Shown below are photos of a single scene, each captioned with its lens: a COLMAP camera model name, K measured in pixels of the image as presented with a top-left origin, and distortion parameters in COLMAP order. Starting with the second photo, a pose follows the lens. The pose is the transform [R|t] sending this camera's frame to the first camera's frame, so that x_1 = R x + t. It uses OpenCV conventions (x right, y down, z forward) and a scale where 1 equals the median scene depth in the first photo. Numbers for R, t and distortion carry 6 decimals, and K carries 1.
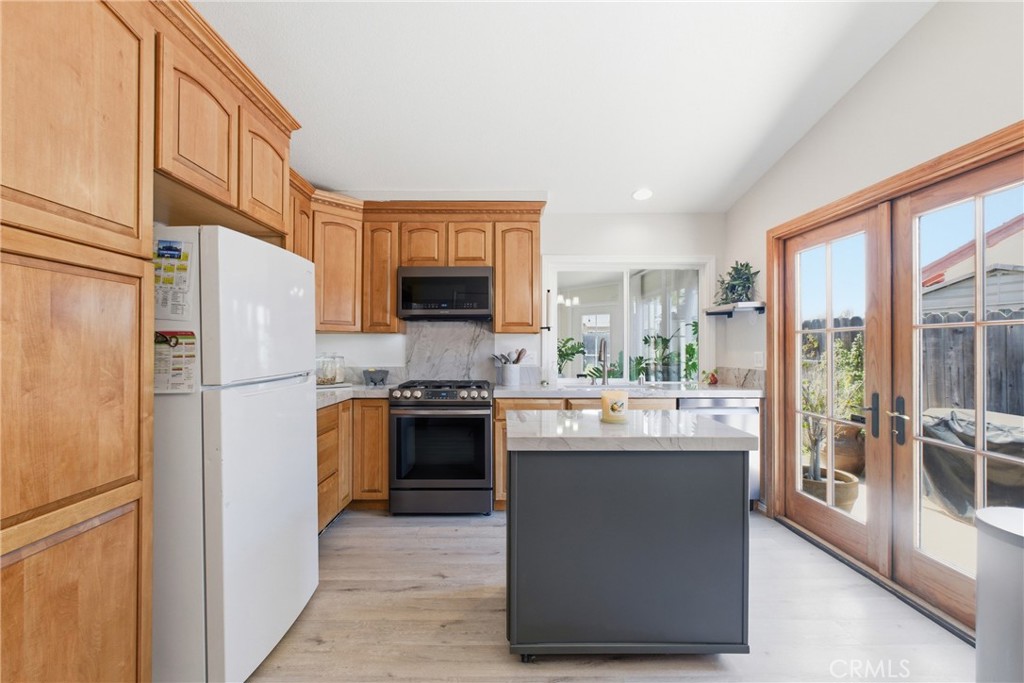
lens RADIAL K [[453.7, 0, 506.1], [0, 453.7, 344.7], [0, 0, 1]] dist [-0.006502, -0.000103]
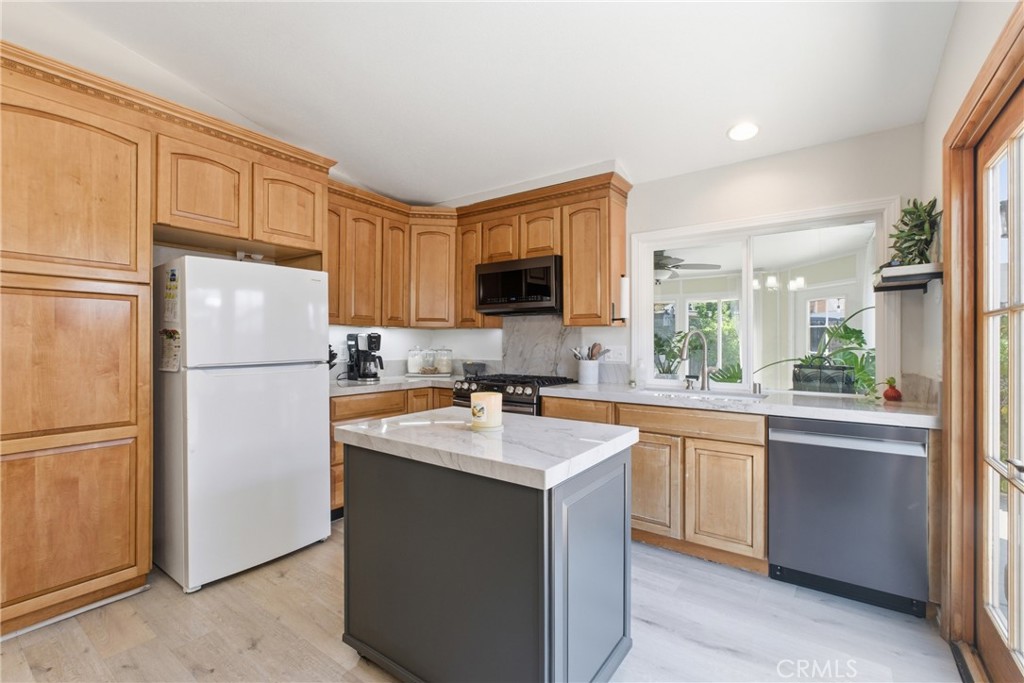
lens RADIAL K [[454.1, 0, 512.0], [0, 454.1, 341.5], [0, 0, 1]] dist [-0.002324, 0.000398]
pose [[0.801291, 0.001488, -0.598274, 0.463293], [0.000748, 0.999994, 0.003488, 0.001893], [0.598275, -0.003242, 0.801284, 0.204546]]
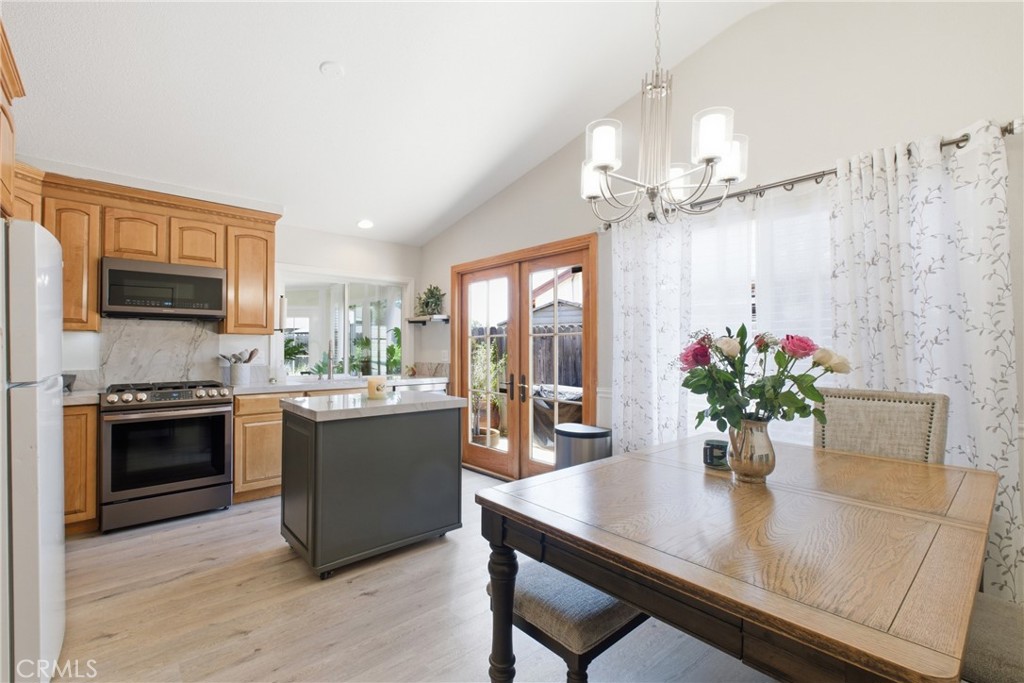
lens RADIAL K [[445.3, 0, 509.0], [0, 445.3, 345.8], [0, 0, 1]] dist [0.000027, 0.000167]
pose [[0.752365, 0.002246, 0.658743, -0.215848], [0.000120, 0.999994, -0.003546, 0.005986], [-0.658747, 0.002747, 0.752360, -0.185516]]
